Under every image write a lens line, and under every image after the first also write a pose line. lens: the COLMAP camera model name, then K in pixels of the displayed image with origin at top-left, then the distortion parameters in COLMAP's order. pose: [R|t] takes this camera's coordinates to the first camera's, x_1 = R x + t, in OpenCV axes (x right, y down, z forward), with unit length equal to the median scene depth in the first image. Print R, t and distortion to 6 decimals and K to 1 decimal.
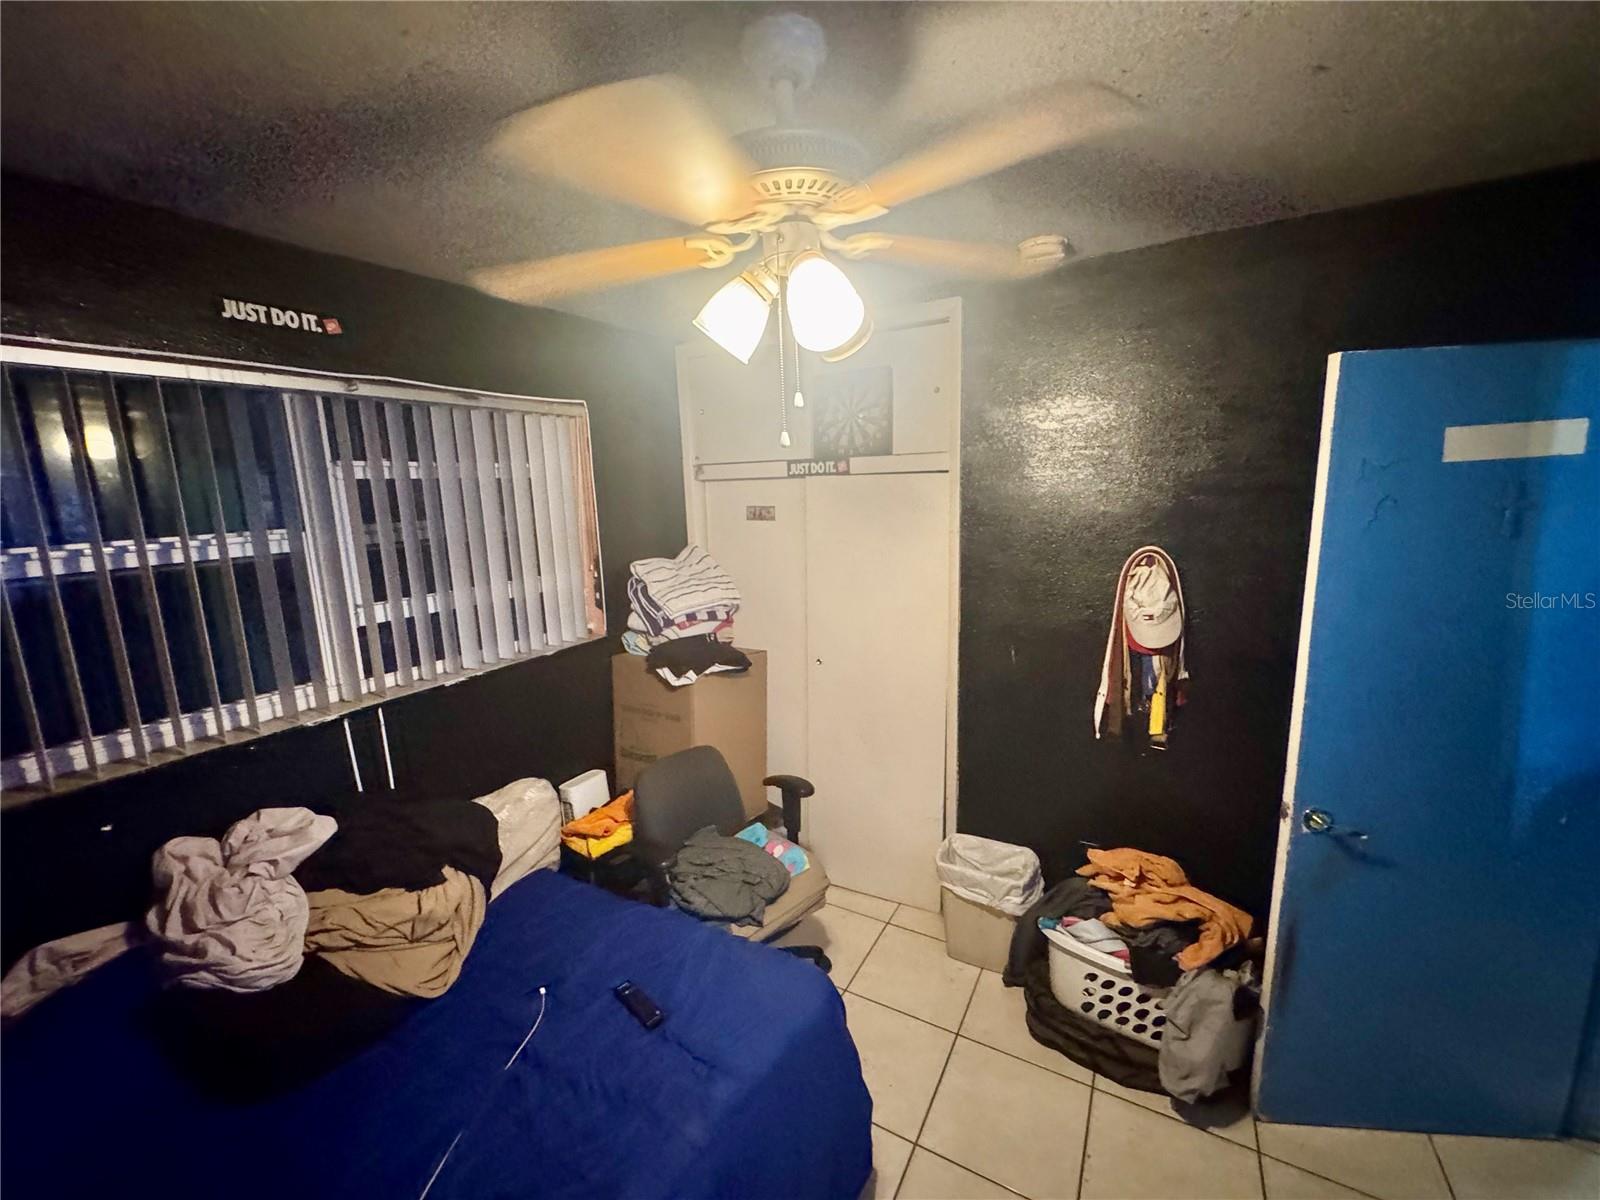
lens RADIAL K [[646.5, 0, 800.0], [0, 646.5, 600.0], [0, 0, 1]] dist [0.001727, -0.000138]
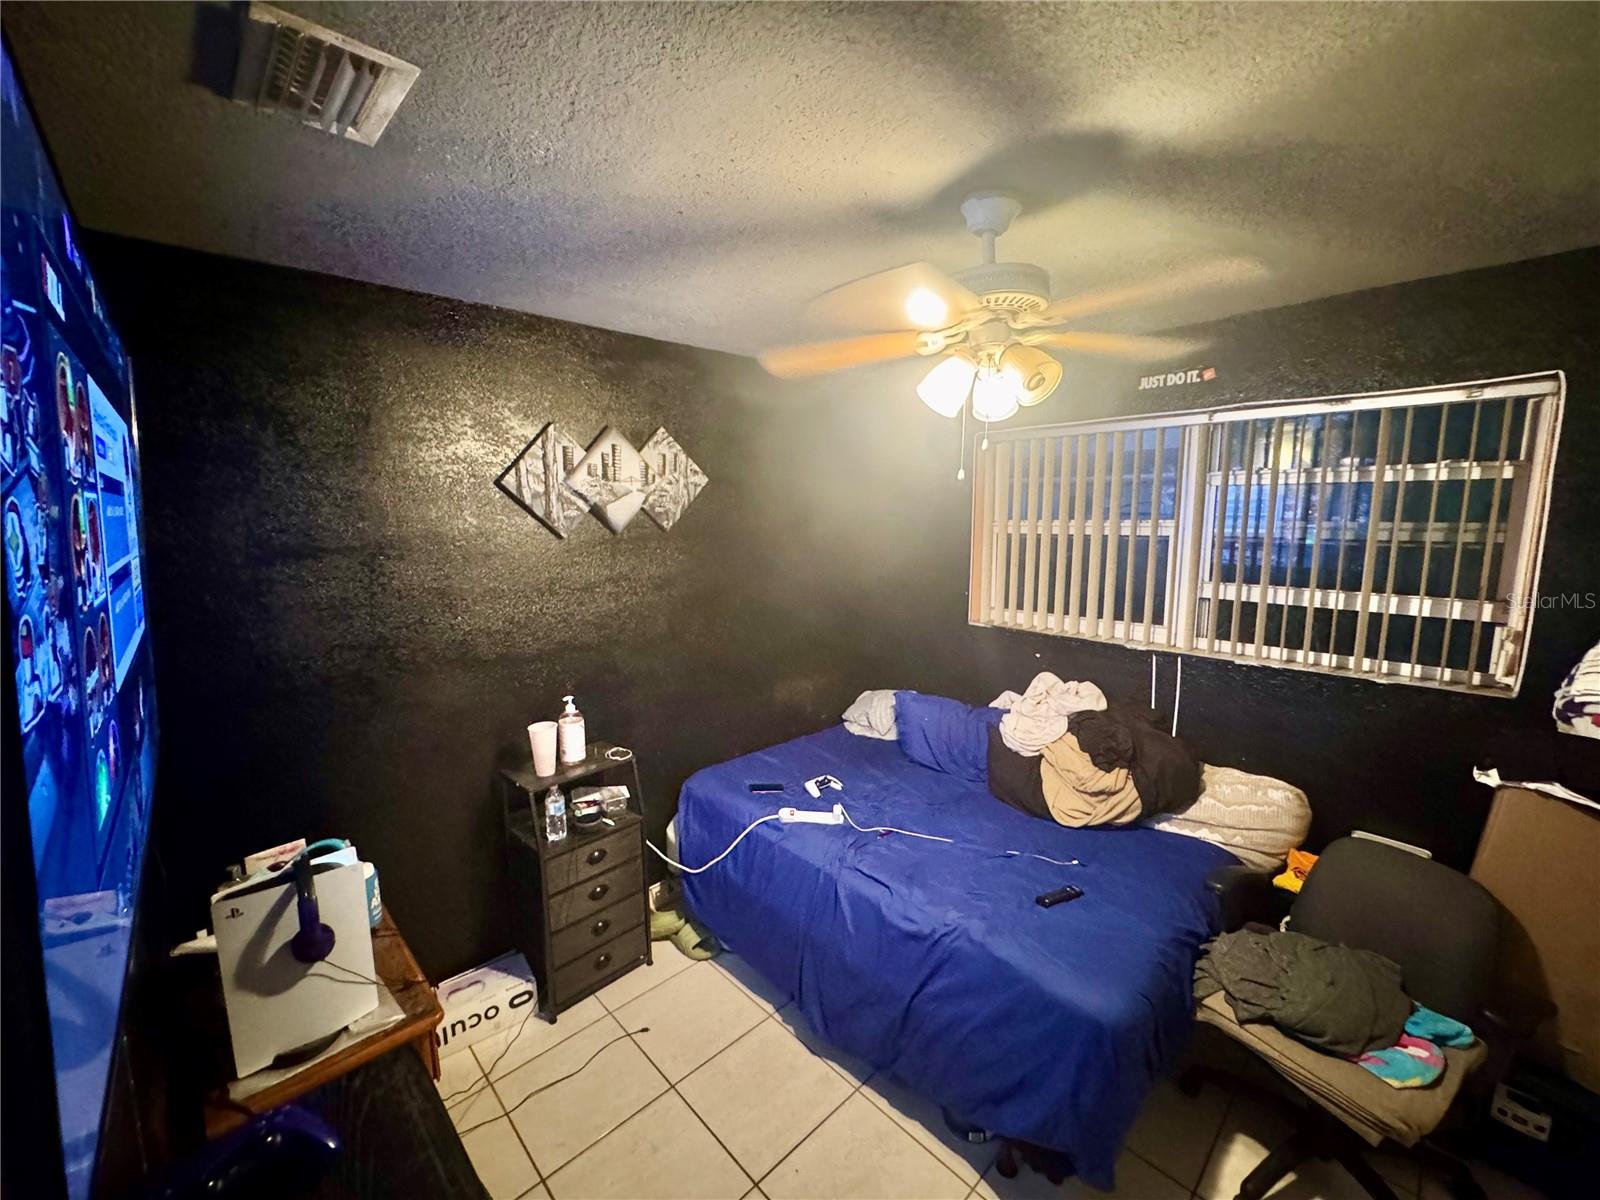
lens RADIAL K [[646.5, 0, 800.0], [0, 646.5, 600.0], [0, 0, 1]] dist [0.001727, -0.000138]
pose [[-0.292892, 0.176403, -0.939732, 0.880616], [-0.144144, 0.963455, 0.225782, -0.146556], [0.945218, 0.201587, -0.256761, 0.623174]]
